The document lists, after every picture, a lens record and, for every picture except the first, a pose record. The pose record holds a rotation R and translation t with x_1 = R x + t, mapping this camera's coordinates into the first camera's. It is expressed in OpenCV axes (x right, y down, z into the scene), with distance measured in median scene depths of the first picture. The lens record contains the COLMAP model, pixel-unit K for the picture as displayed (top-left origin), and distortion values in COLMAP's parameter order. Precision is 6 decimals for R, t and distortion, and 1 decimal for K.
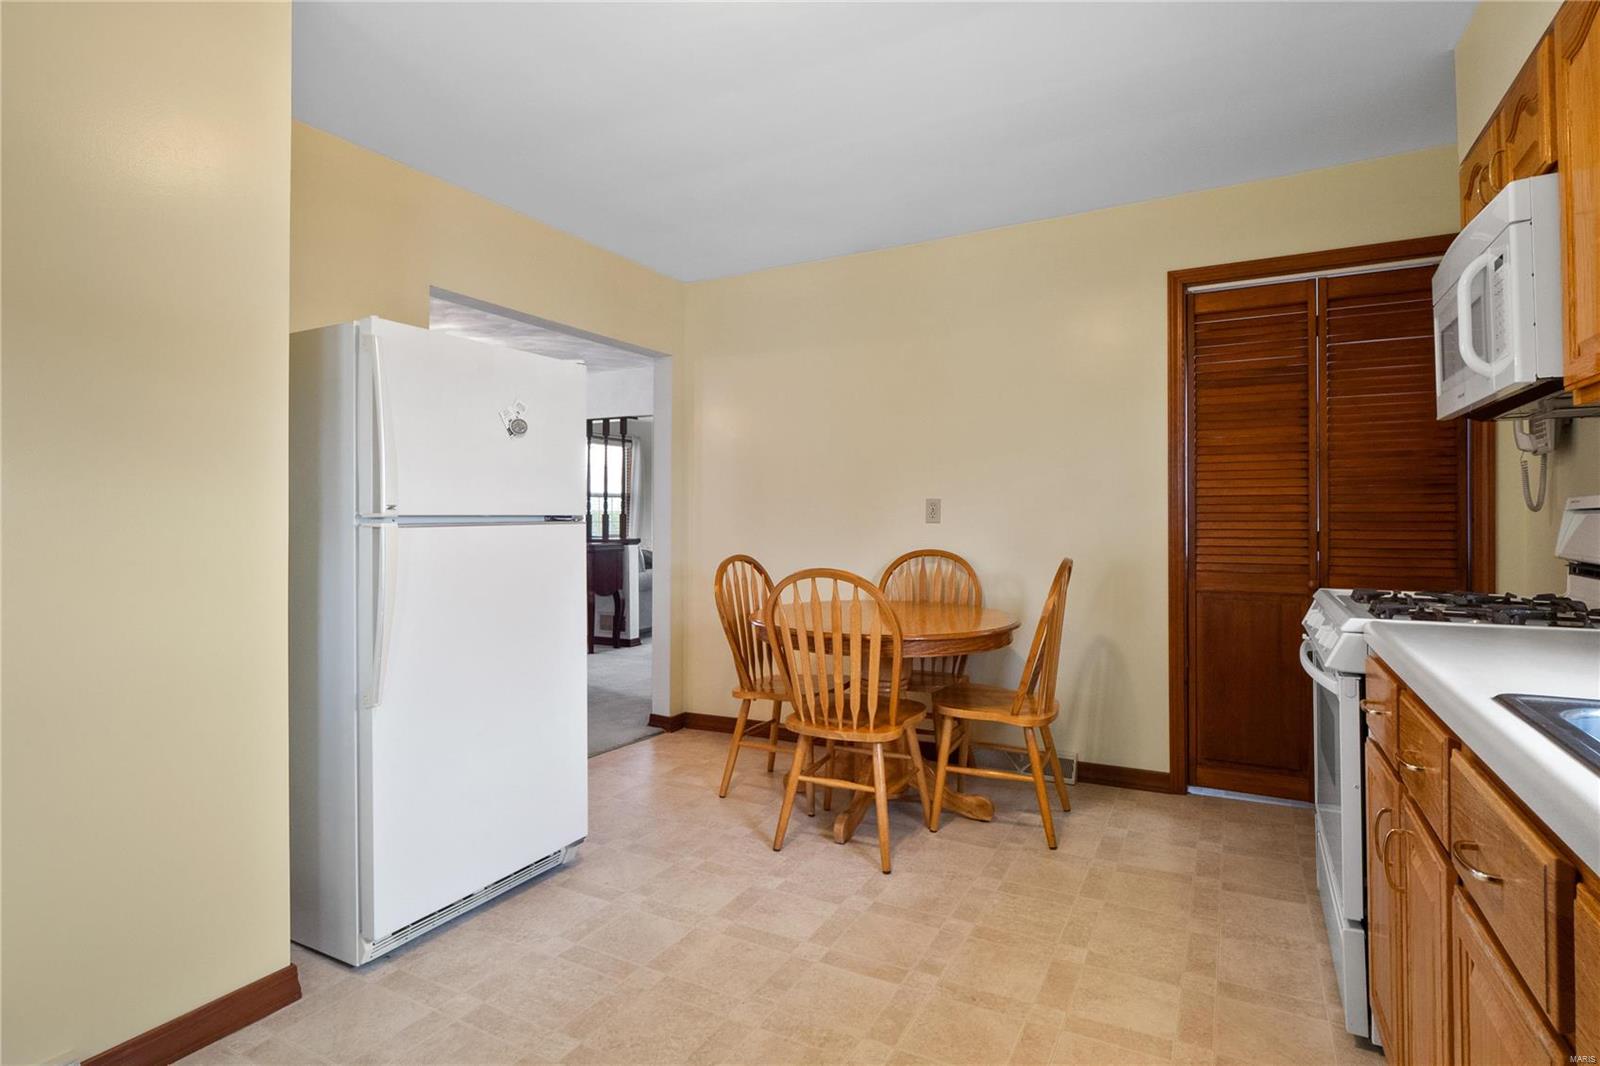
lens RADIAL K [[820.5, 0, 800.9], [0, 820.5, 505.2], [0, 0, 1]] dist [-0.003337, -0.000062]
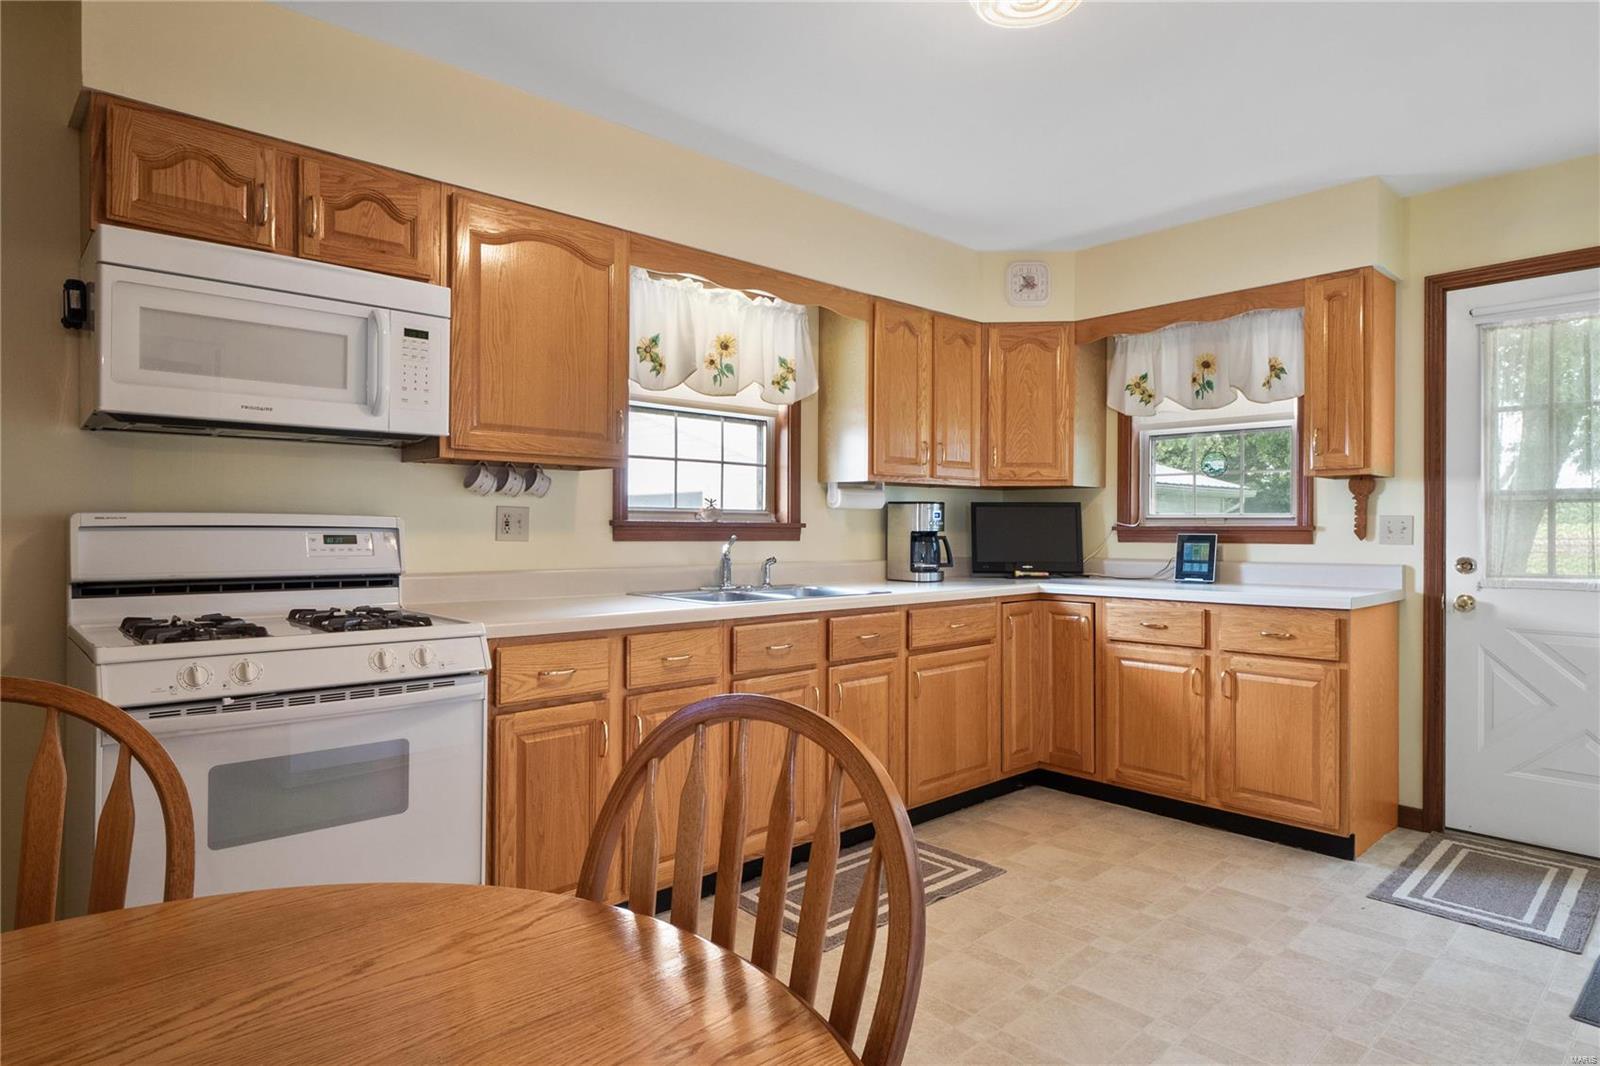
lens RADIAL K [[794.5, 0, 800.0], [0, 794.5, 533.0], [0, 0, 1]] dist [-0.046689, -0.000144]
pose [[-0.931758, 0.003513, 0.363062, 0.052788], [0.000937, 0.999973, -0.007270, 0.016261], [-0.363078, -0.006434, -0.931737, 1.331425]]
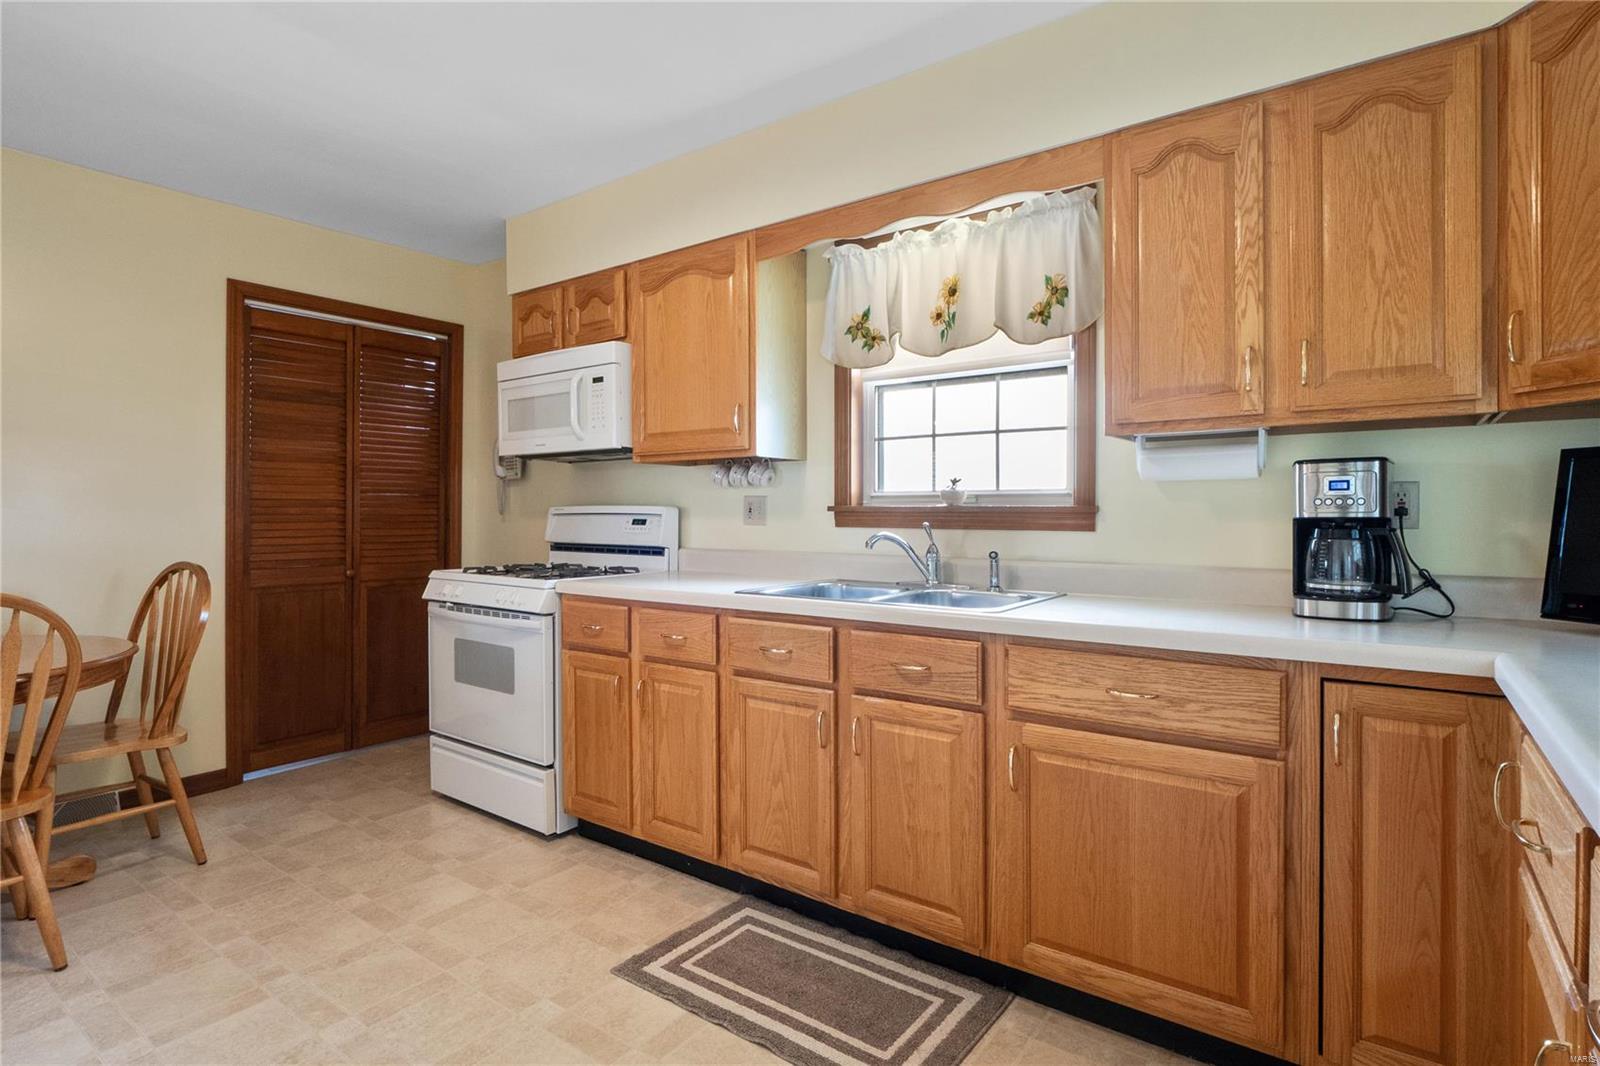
lens RADIAL K [[820.5, 0, 800.9], [0, 820.5, 505.2], [0, 0, 1]] dist [-0.003337, -0.000062]
pose [[0.128425, 0.016753, 0.991578, -0.504257], [-0.011890, 0.999811, -0.015352, 0.005670], [-0.991648, -0.009818, 0.128600, 0.168839]]
